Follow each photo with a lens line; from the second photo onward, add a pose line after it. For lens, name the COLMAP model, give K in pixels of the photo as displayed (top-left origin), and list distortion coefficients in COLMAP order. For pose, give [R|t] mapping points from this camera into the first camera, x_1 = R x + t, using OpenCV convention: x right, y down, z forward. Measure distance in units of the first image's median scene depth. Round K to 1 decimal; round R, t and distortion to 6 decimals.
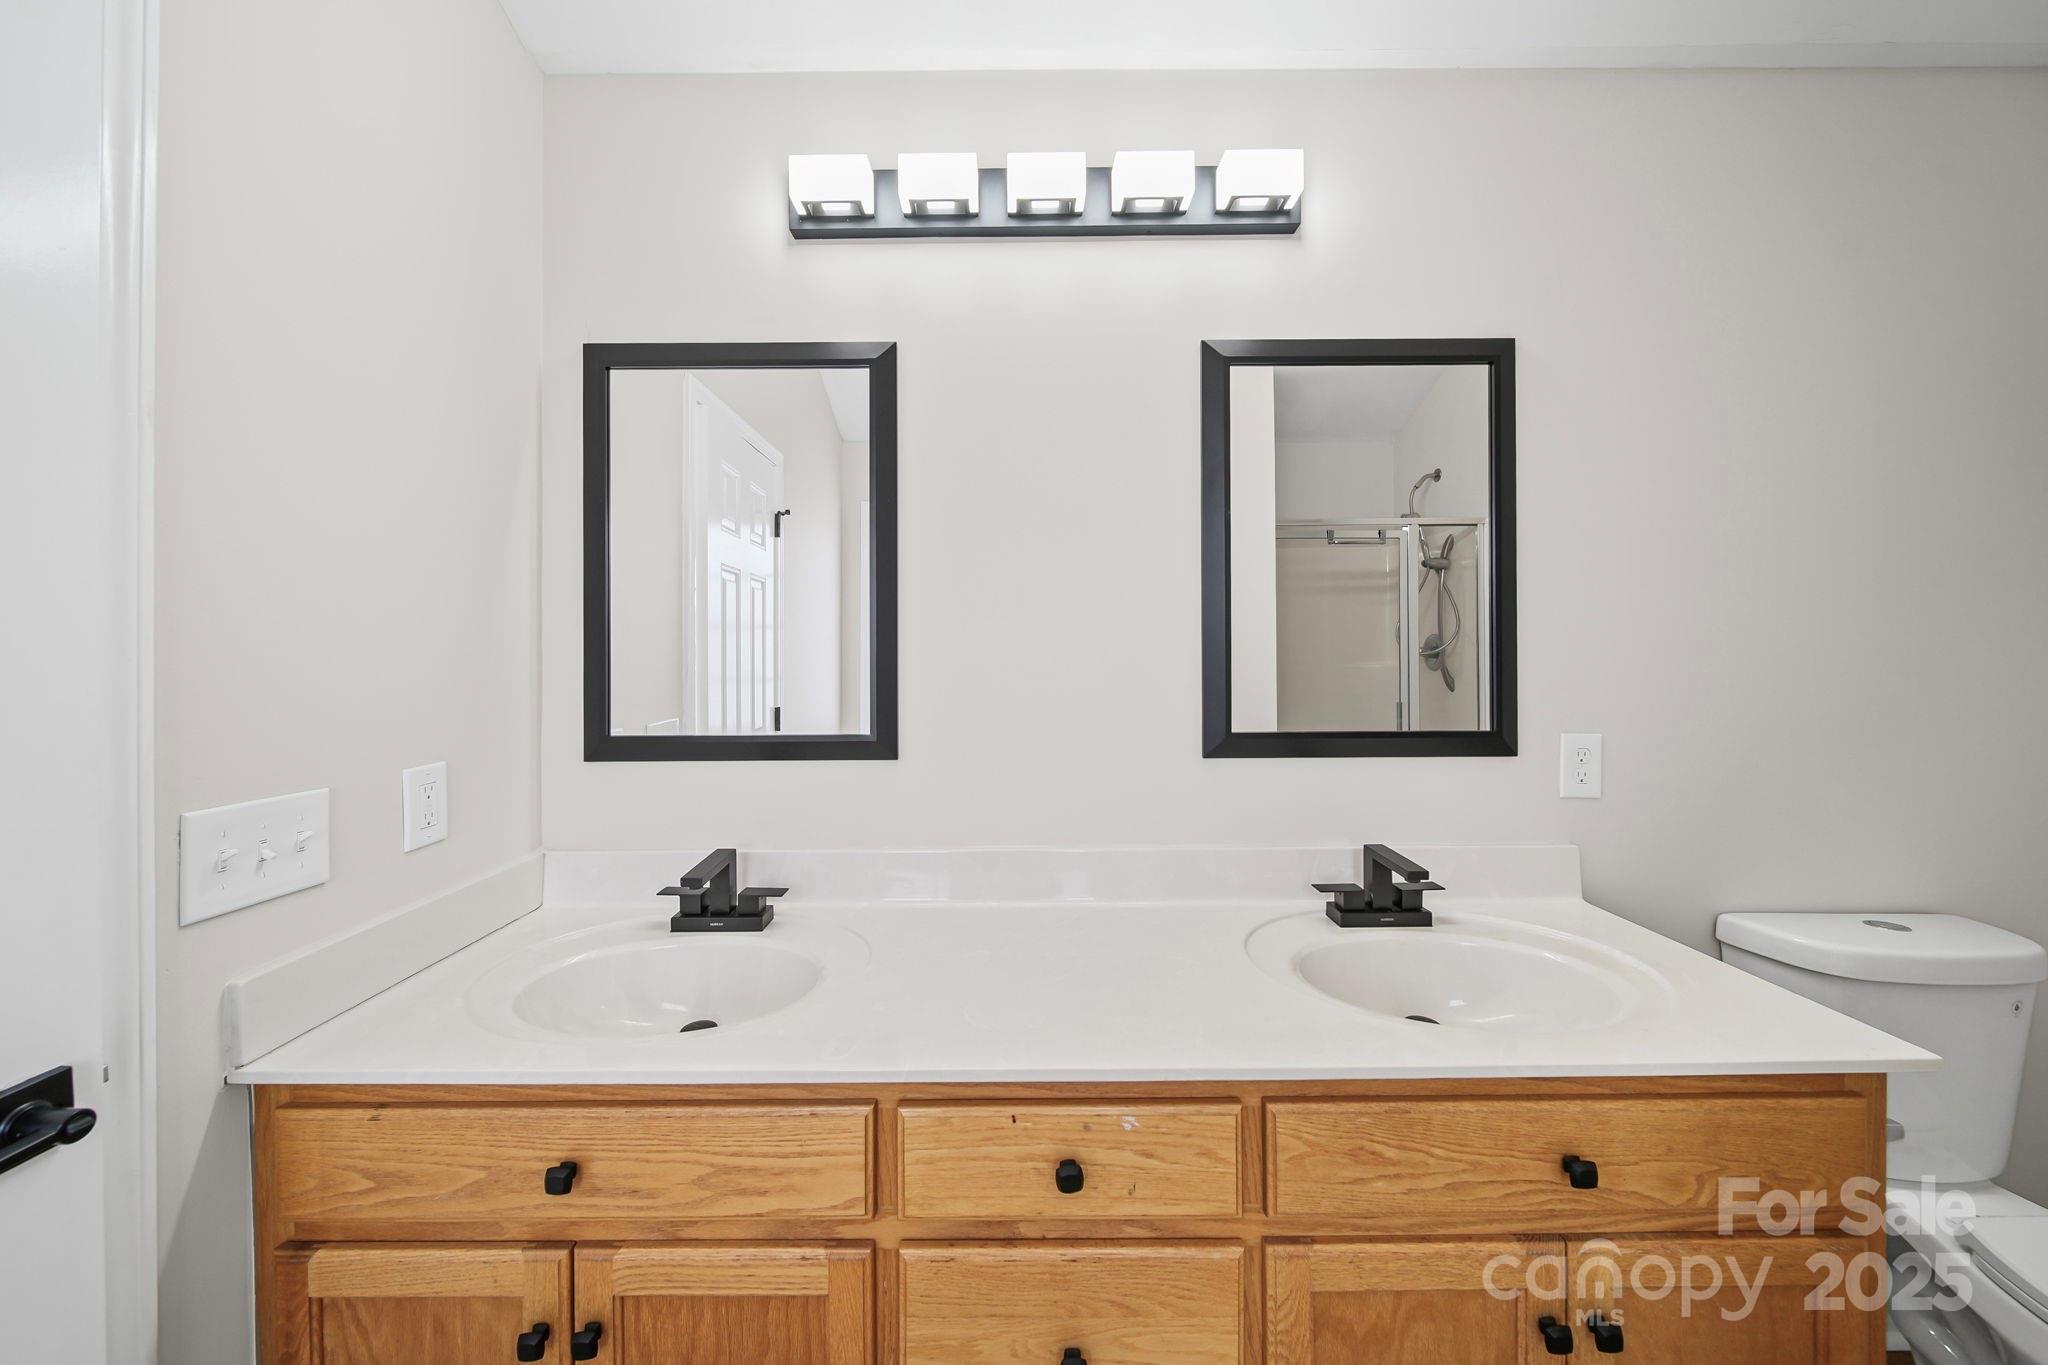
lens RADIAL K [[744.1, 0, 1035.6], [0, 744.1, 645.7], [0, 0, 1]] dist [0.001342, 0.000133]
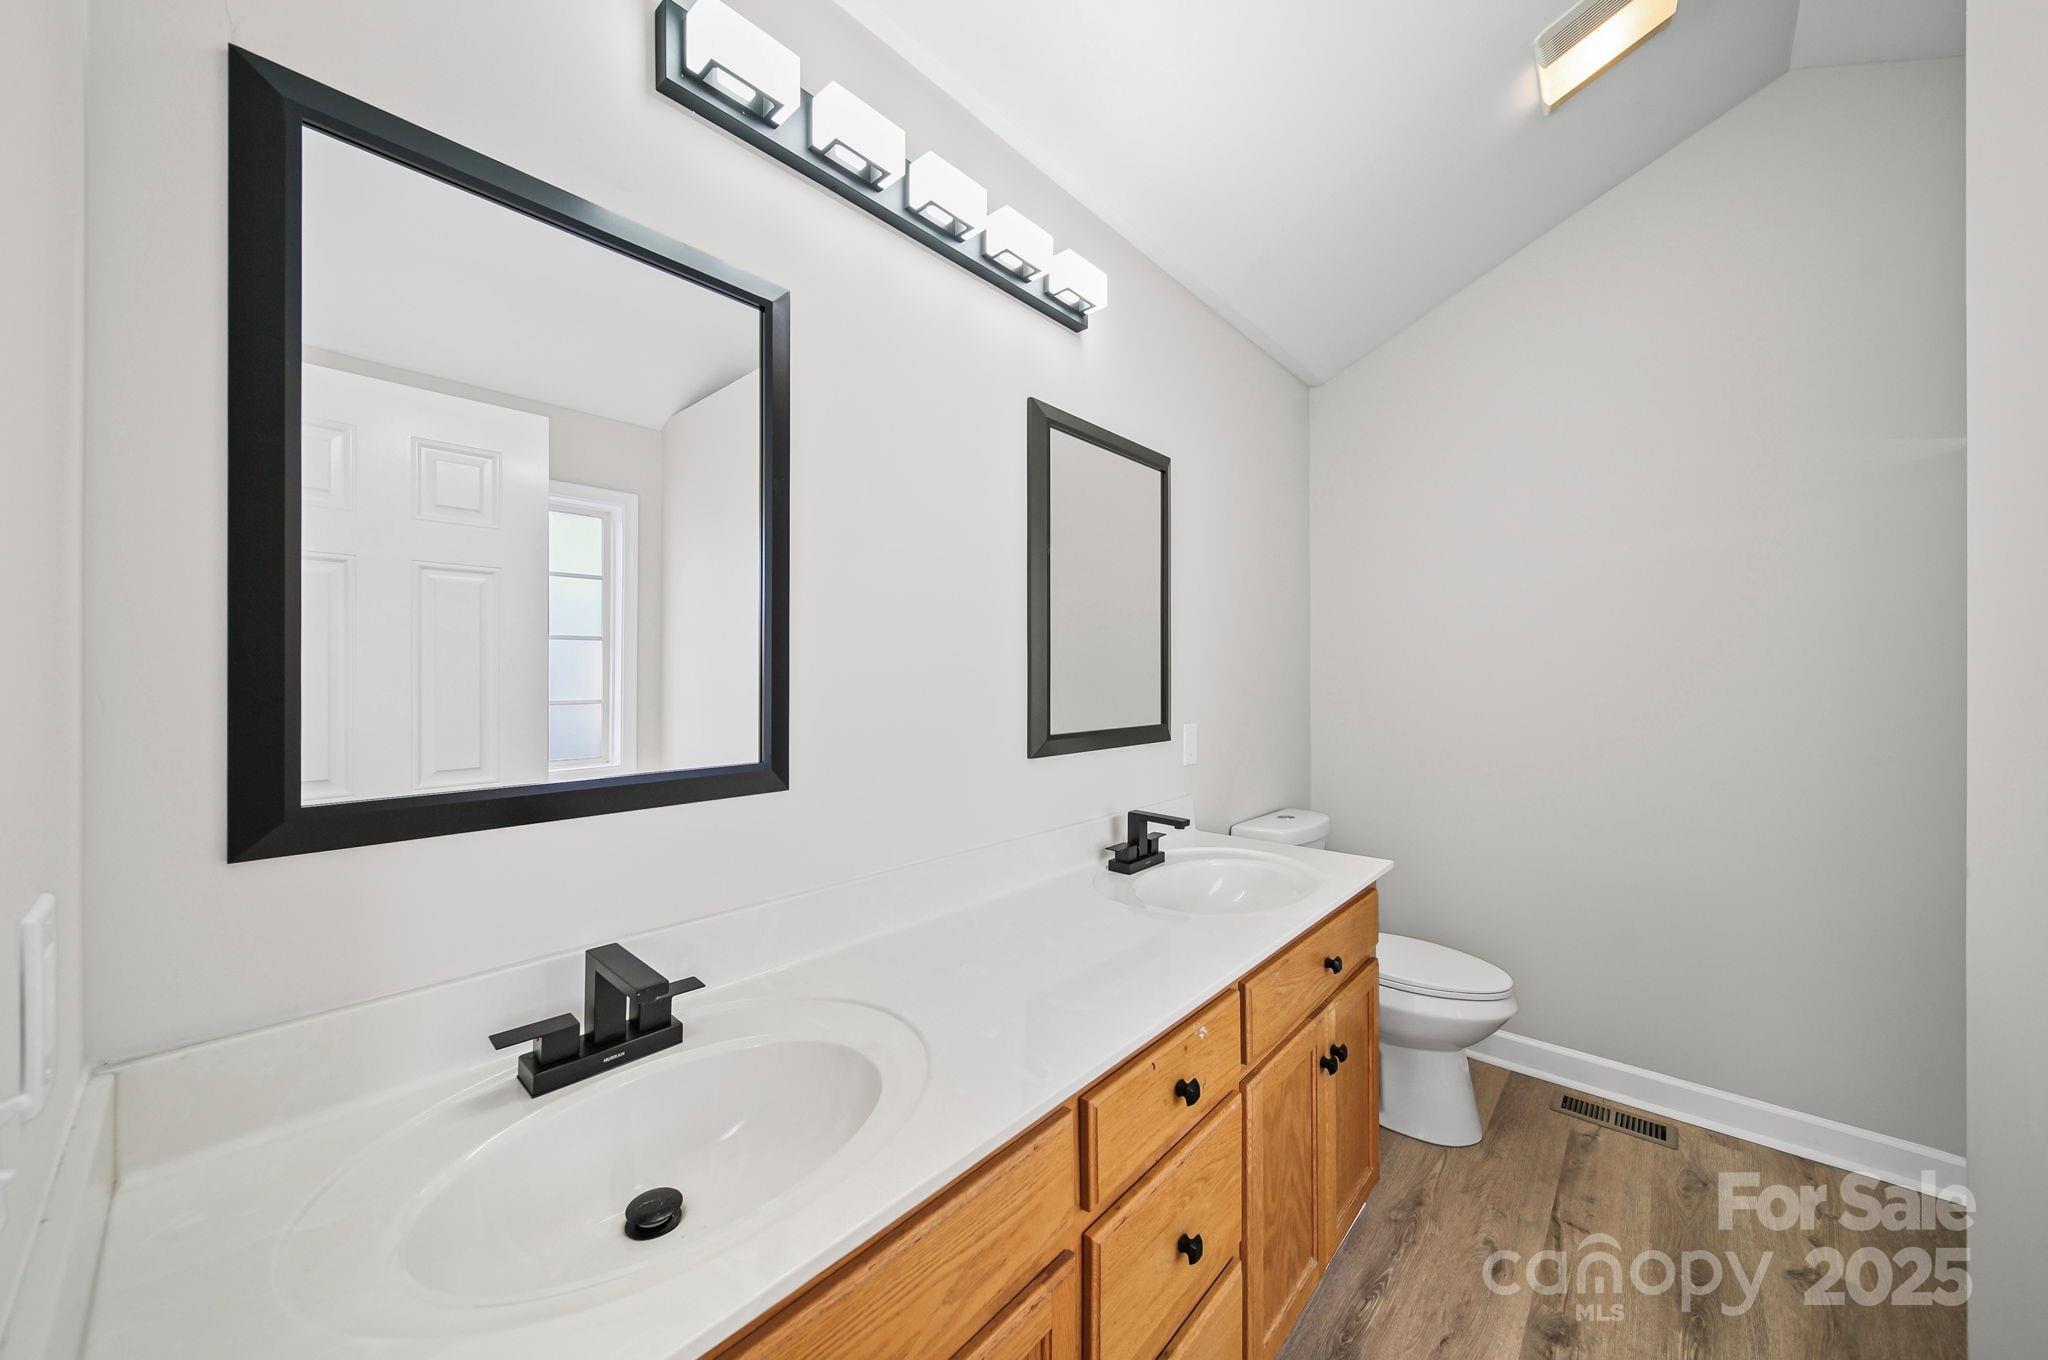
lens RADIAL K [[731.7, 0, 1029.4], [0, 731.7, 676.3], [0, 0, 1]] dist [0.001983, 0.000044]
pose [[0.655364, 0.005447, 0.755293, -0.656455], [-0.005111, 0.999983, -0.002778, 0.027344], [-0.755296, -0.002040, 0.655381, 0.267623]]
